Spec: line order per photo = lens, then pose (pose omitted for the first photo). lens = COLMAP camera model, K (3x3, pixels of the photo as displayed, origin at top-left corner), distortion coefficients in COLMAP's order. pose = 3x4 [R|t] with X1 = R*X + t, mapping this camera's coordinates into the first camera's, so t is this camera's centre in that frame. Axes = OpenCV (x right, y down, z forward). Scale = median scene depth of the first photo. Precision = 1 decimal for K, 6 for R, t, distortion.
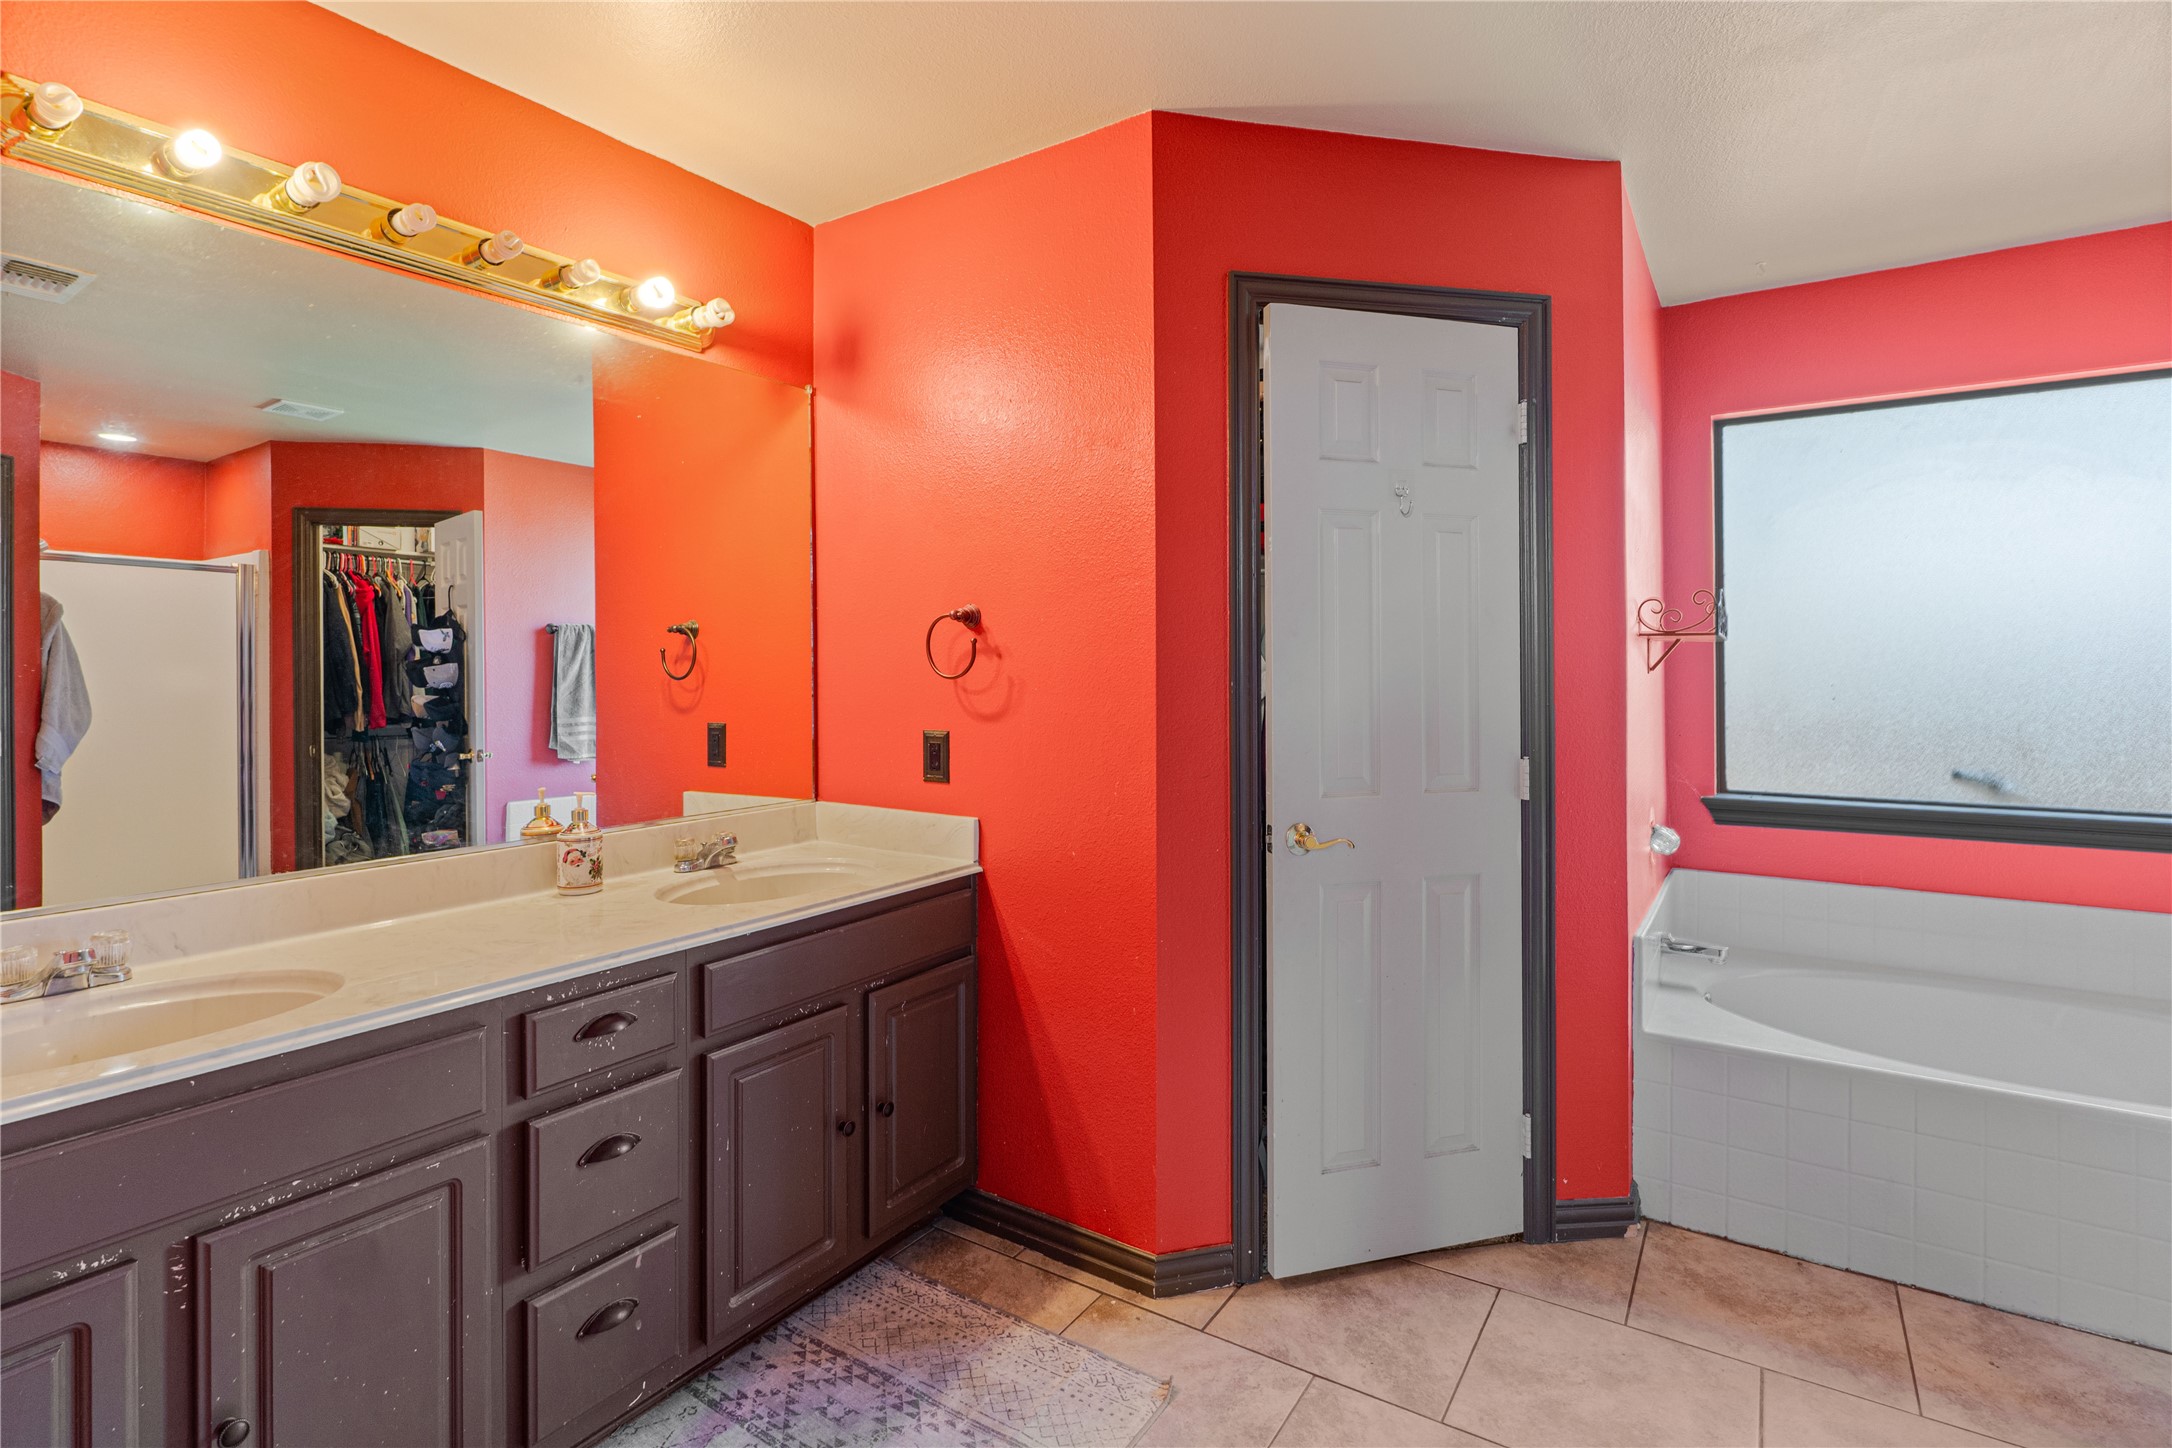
lens RADIAL K [[1022.1, 0, 1088.3], [0, 1022.1, 703.9], [0, 0, 1]] dist [-0.006627, -0.000149]
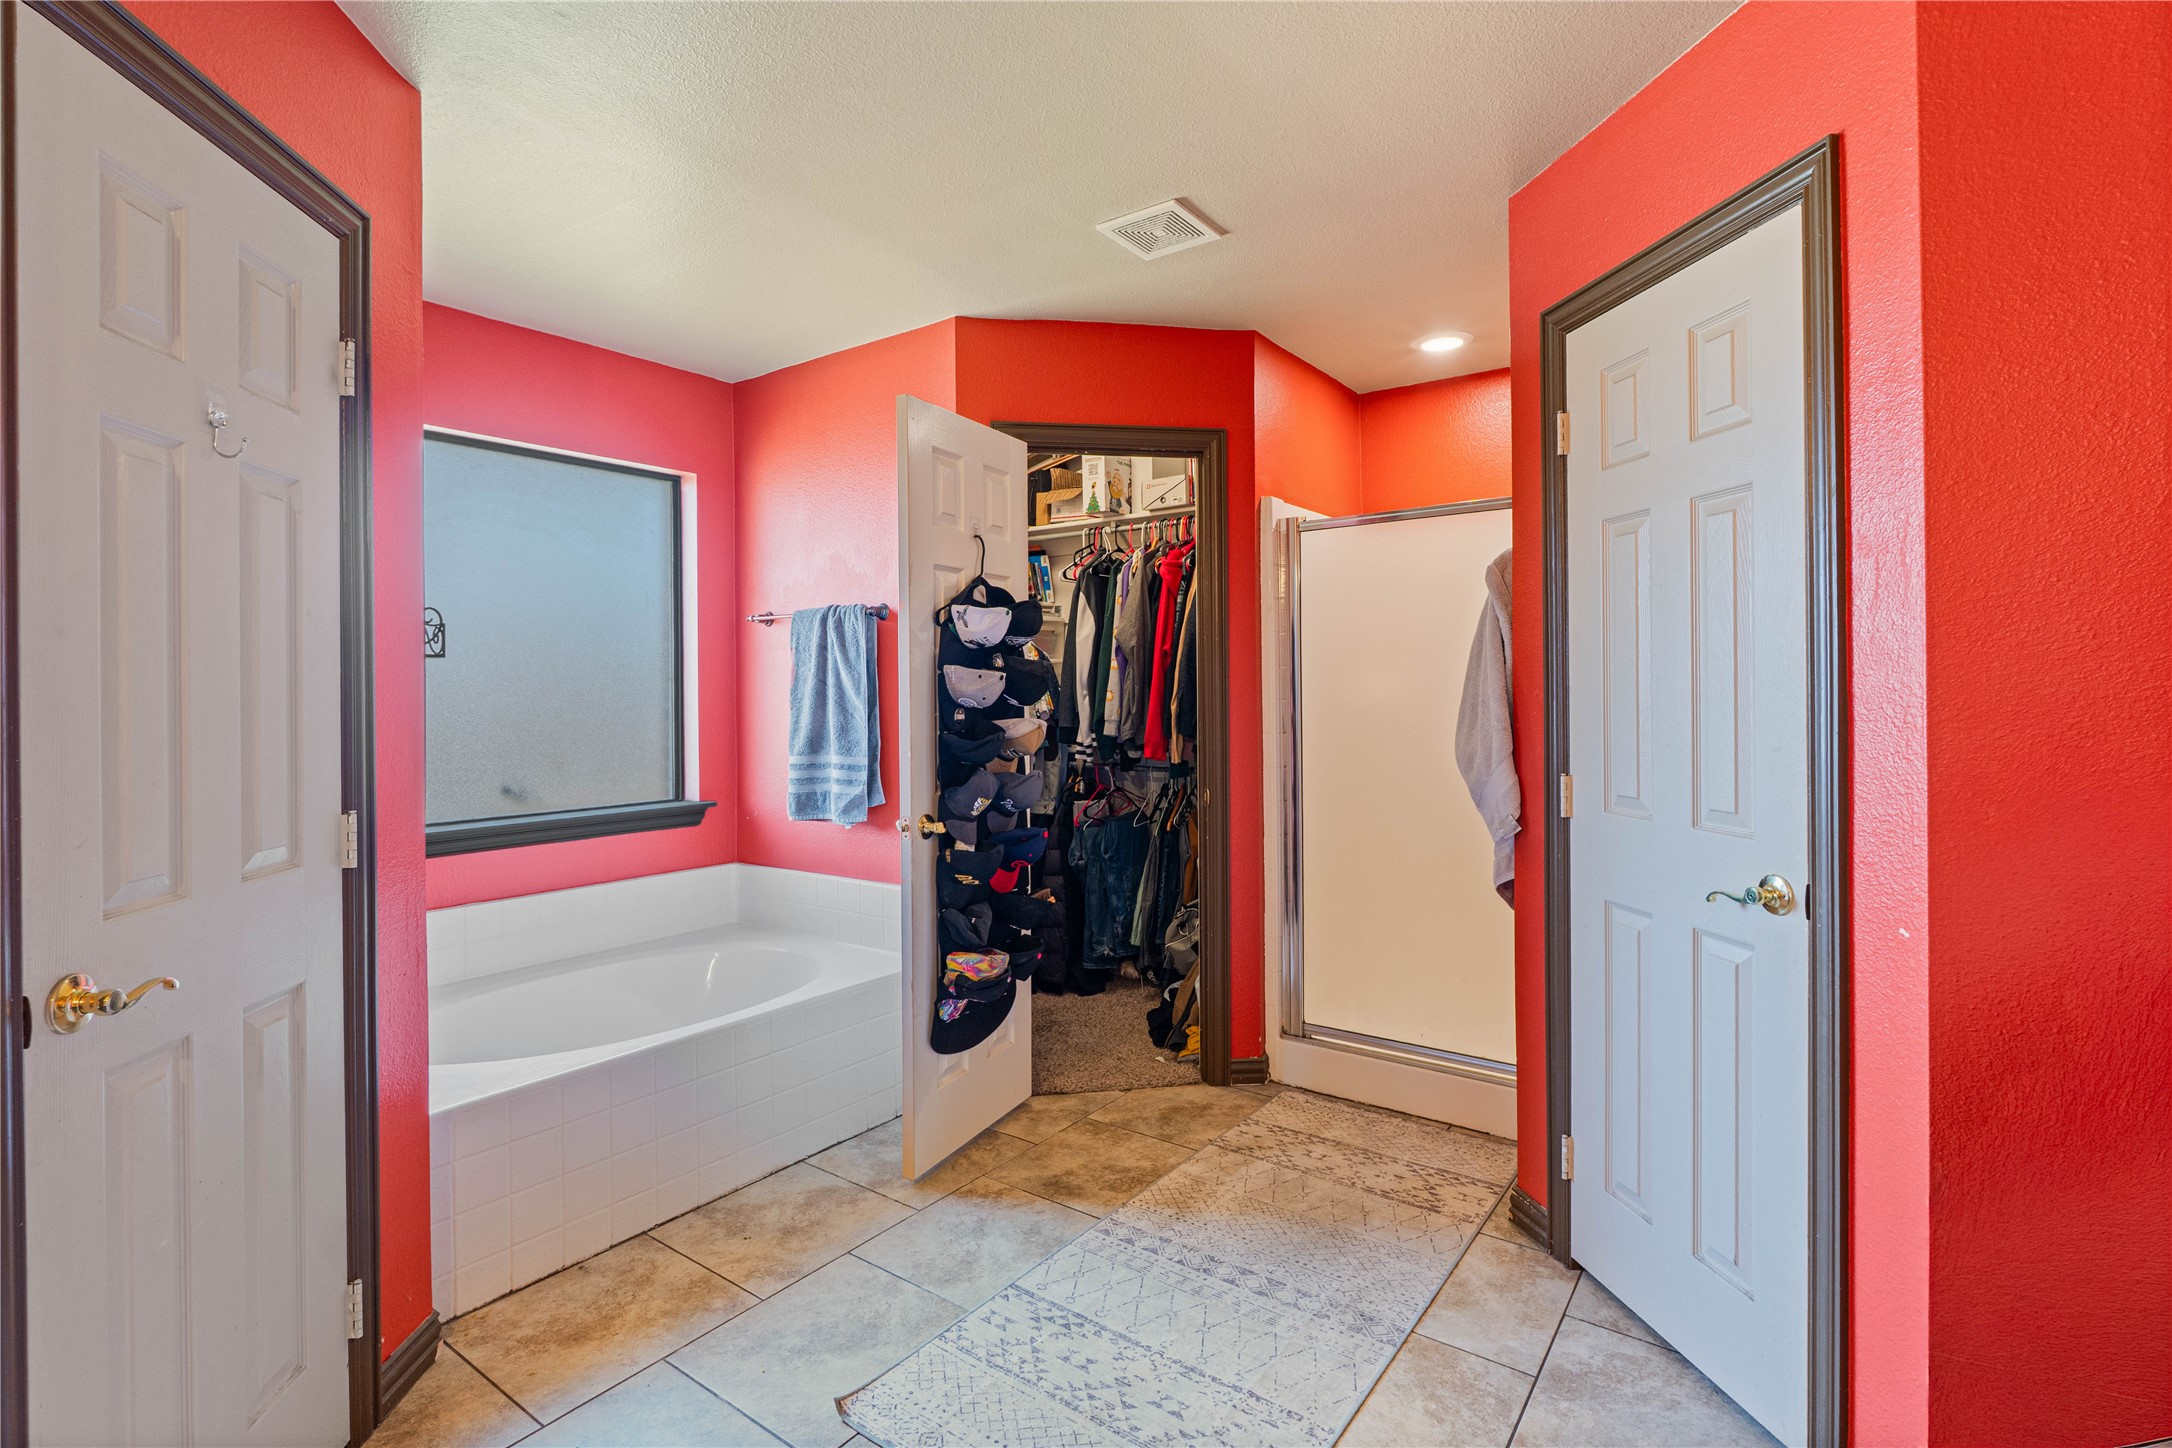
lens RADIAL K [[1022.1, 0, 1088.3], [0, 1022.1, 703.9], [0, 0, 1]] dist [-0.006627, -0.000149]
pose [[0.042384, -0.012199, 0.999027, -0.316068], [0.037279, 0.999248, 0.010620, -0.014655], [-0.998406, 0.036793, 0.042807, 0.432158]]
